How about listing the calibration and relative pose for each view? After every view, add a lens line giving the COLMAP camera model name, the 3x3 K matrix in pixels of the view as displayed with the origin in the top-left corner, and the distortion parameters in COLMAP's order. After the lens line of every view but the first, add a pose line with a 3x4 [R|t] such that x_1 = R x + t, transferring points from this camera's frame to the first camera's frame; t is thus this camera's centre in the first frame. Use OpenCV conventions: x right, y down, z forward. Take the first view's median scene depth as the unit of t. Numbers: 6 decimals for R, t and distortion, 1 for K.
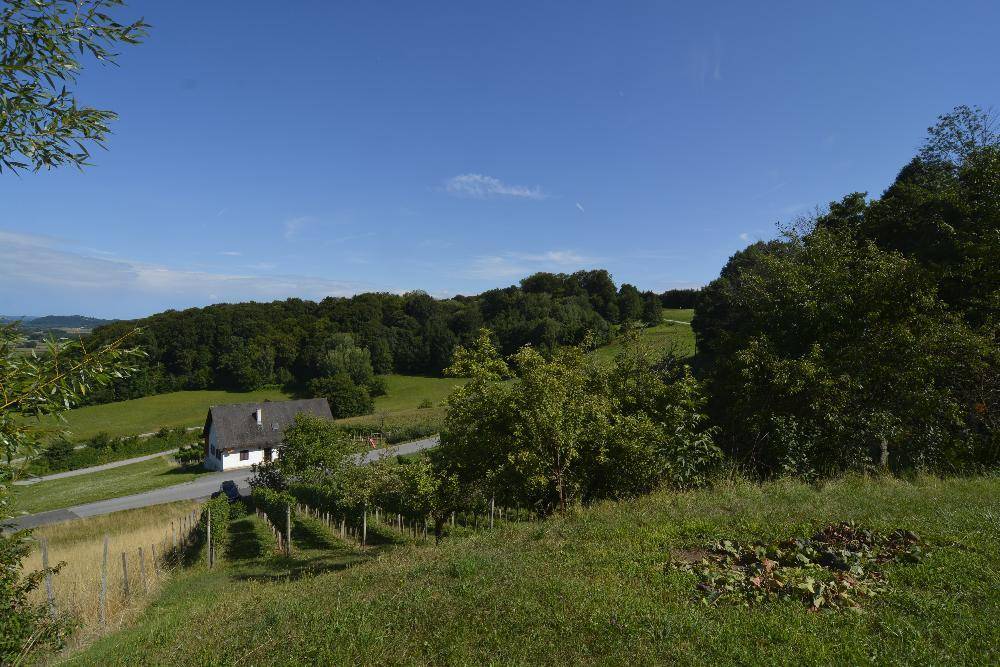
lens RADIAL K [[510.8, 0, 478.2], [0, 510.8, 333.5], [0, 0, 1]] dist [-0.042819, 0.000519]
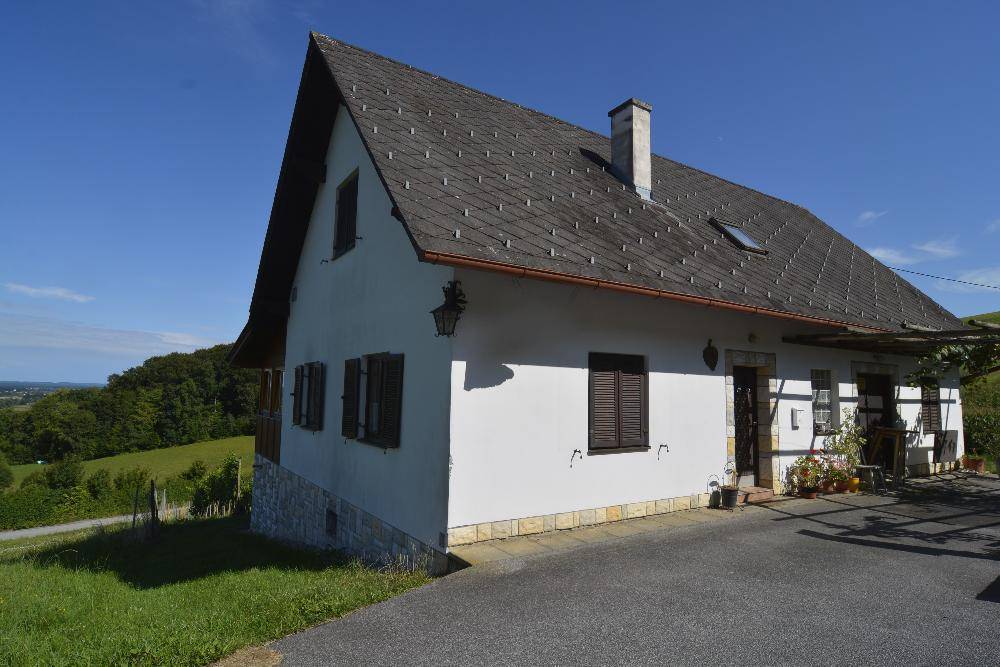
lens RADIAL K [[510.8, 0, 478.2], [0, 510.8, 333.5], [0, 0, 1]] dist [-0.042819, 0.000519]
pose [[0.993669, -0.019298, -0.110679, -0.463831], [0.003791, 0.990336, -0.138641, 0.232409], [0.112285, 0.137343, 0.984139, 0.857999]]
